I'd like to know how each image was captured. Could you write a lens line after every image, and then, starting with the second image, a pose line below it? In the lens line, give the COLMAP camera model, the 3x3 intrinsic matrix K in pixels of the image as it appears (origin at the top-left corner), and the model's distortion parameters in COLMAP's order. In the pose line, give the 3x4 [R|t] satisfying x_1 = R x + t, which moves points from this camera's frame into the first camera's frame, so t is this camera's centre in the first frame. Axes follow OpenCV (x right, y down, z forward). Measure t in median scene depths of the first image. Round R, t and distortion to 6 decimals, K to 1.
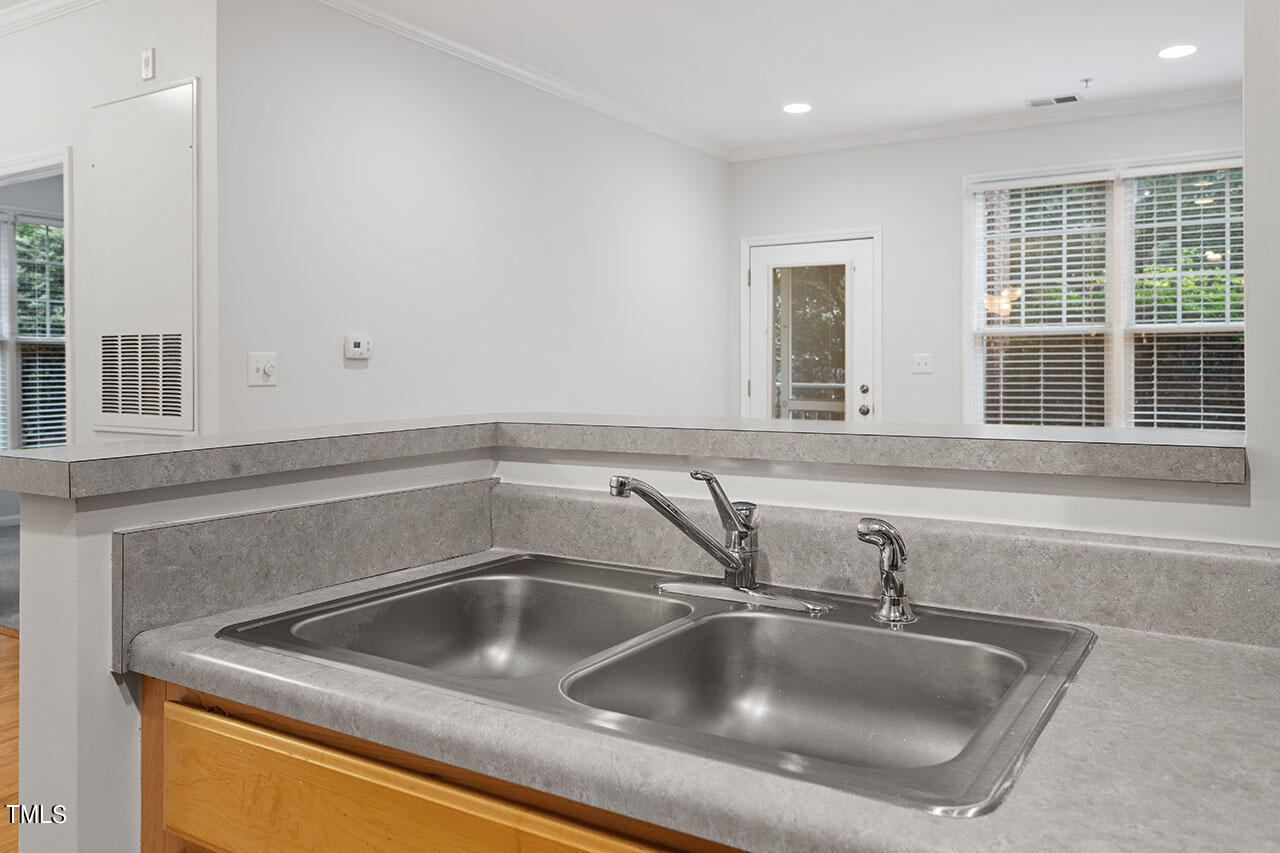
lens RADIAL K [[976.7, 0, 639.2], [0, 976.7, 368.6], [0, 0, 1]] dist [0.003414, 0.003561]
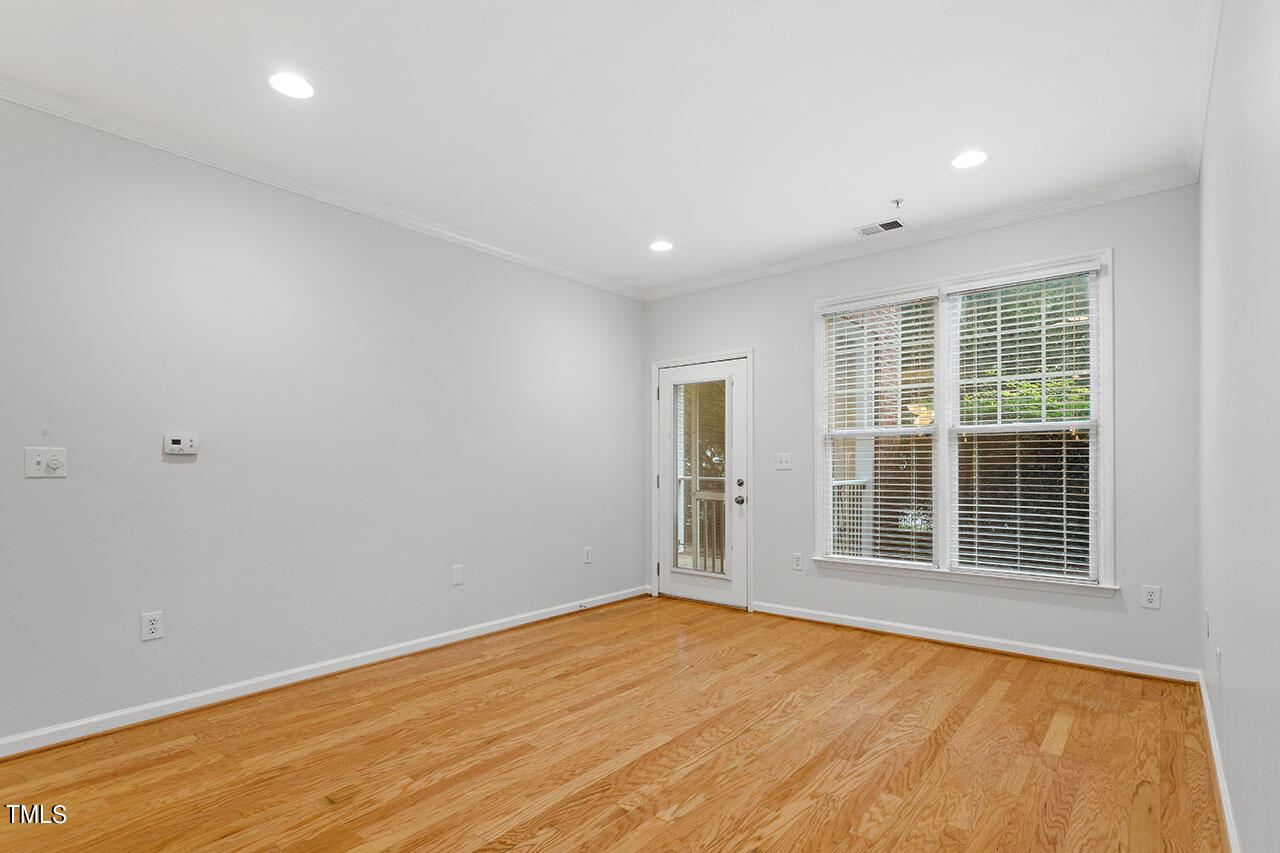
lens RADIAL K [[631.2, 0, 637.7], [0, 631.2, 464.1], [0, 0, 1]] dist [0.003791, 0.001079]
pose [[0.990593, 0.000677, -0.136840, 0.241568], [-0.001513, 0.999981, -0.006005, 0.003592], [0.136833, 0.006156, 0.990575, 0.237084]]
